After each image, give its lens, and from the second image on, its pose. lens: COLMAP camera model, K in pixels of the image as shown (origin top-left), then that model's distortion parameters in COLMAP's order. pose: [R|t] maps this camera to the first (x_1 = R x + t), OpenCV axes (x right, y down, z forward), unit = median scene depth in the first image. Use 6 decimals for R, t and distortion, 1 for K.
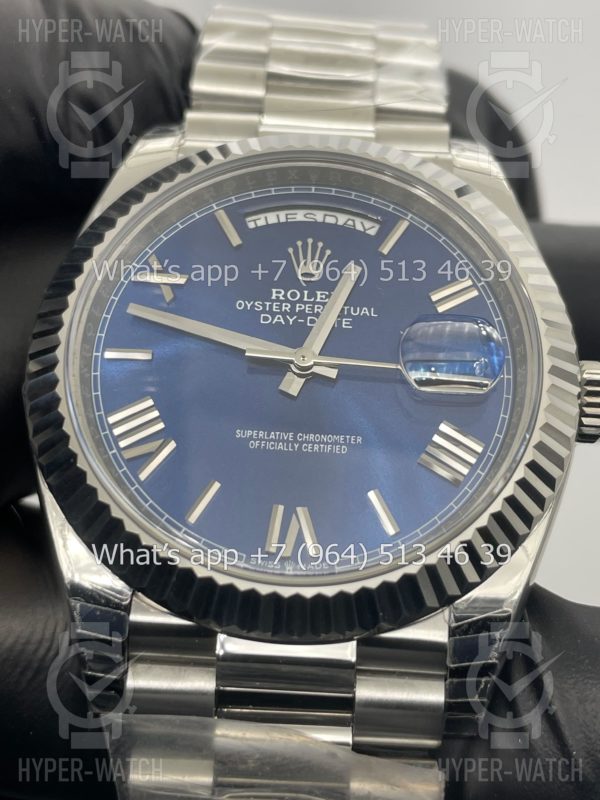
lens RADIAL K [[1304.2, 0, 305.4], [0, 1304.2, 403.6], [0, 0, 1]] dist [-0.025082, 0.000000]
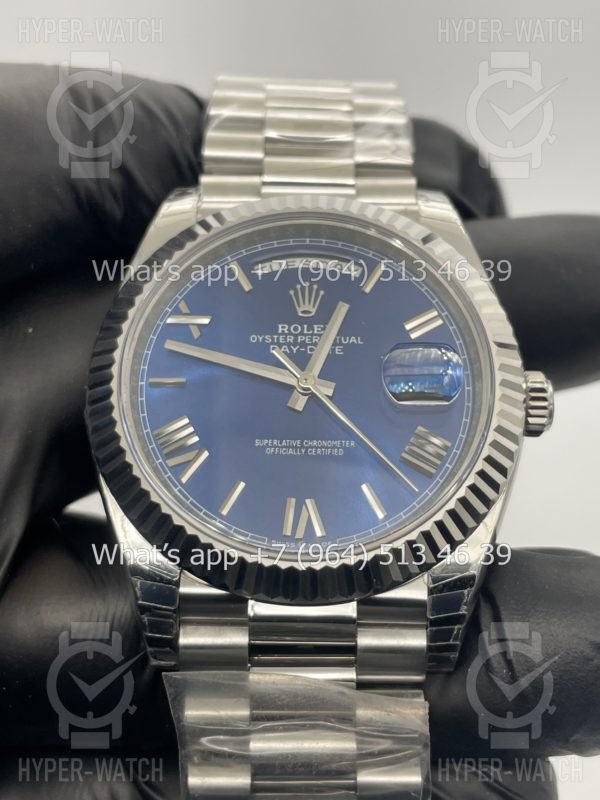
lens RADIAL K [[1304.2, 0, 300.4], [0, 1304.2, 402.8], [0, 0, 1]] dist [-0.025082, 0.000000]
pose [[0.999174, -0.040623, 0.000544, -0.008262], [0.040586, 0.998688, 0.031230, -0.052549], [-0.001812, -0.031182, 0.999512, -0.262782]]
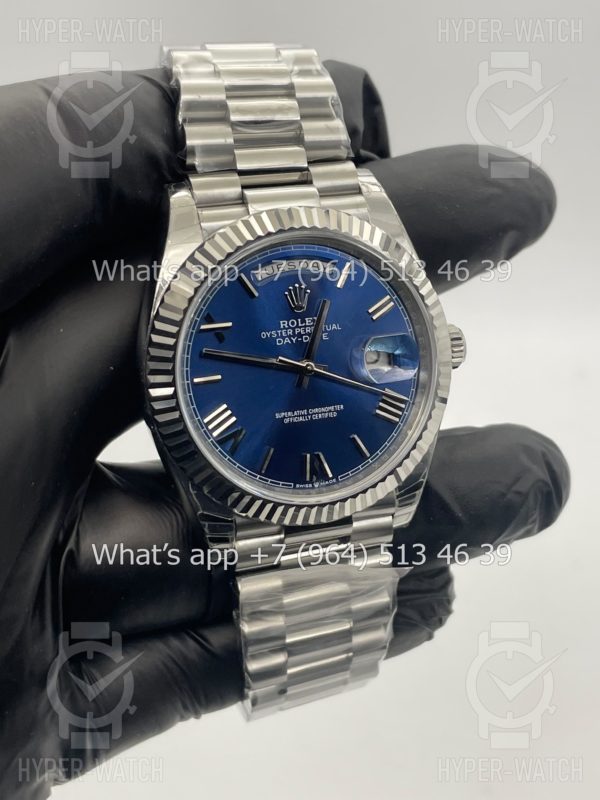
lens RADIAL K [[1304.2, 0, 300.0], [0, 1304.2, 398.9], [0, 0, 1]] dist [-0.025082, 0.000000]
pose [[0.951243, -0.179631, 0.250737, -0.451589], [0.039705, 0.877466, 0.477993, -0.823236], [-0.305875, -0.444732, 0.841816, -0.476324]]
